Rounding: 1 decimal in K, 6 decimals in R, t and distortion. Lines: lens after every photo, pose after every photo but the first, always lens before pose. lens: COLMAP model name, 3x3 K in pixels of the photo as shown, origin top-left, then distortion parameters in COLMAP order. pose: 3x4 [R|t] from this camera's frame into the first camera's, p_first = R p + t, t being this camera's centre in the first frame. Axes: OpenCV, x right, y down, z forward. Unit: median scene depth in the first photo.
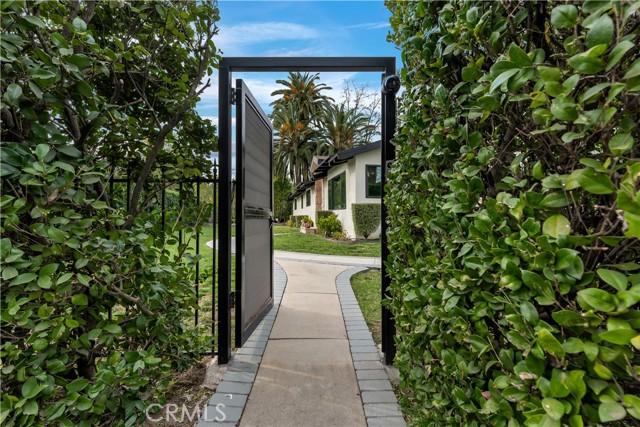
lens RADIAL K [[283.6, 0, 320.0], [0, 283.6, 213.5], [0, 0, 1]] dist [-0.000867, -0.000123]
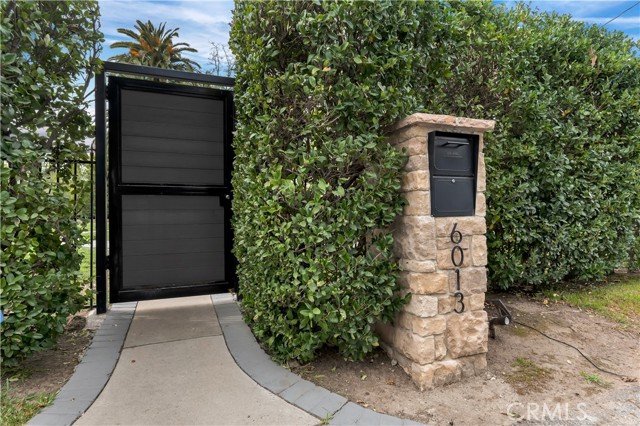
lens RADIAL K [[338.5, 0, 305.3], [0, 338.5, 214.9], [0, 0, 1]] dist [0.000593, 0.000113]
pose [[0.939466, -0.006897, 0.342572, -0.000925], [-0.000759, 0.999753, 0.022208, 0.004396], [-0.342640, -0.021124, 0.939229, -0.039347]]
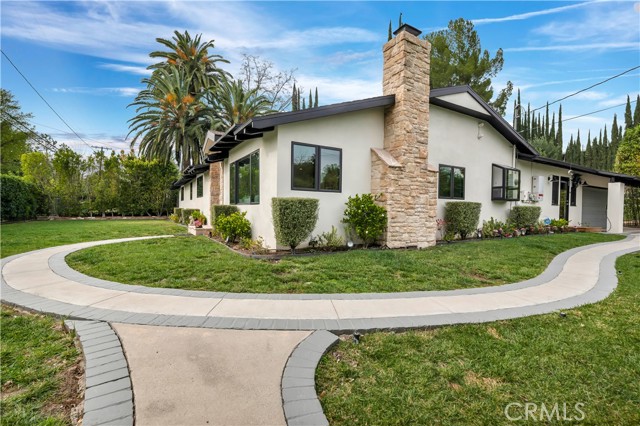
lens RADIAL K [[283.6, 0, 320.0], [0, 283.6, 213.0], [0, 0, 1]] dist [-0.000867, -0.000123]
pose [[0.935025, 0.007385, 0.354504, -0.008962], [-0.017605, 0.999517, 0.025612, -0.008915], [-0.354144, -0.030189, 0.934704, 0.167010]]
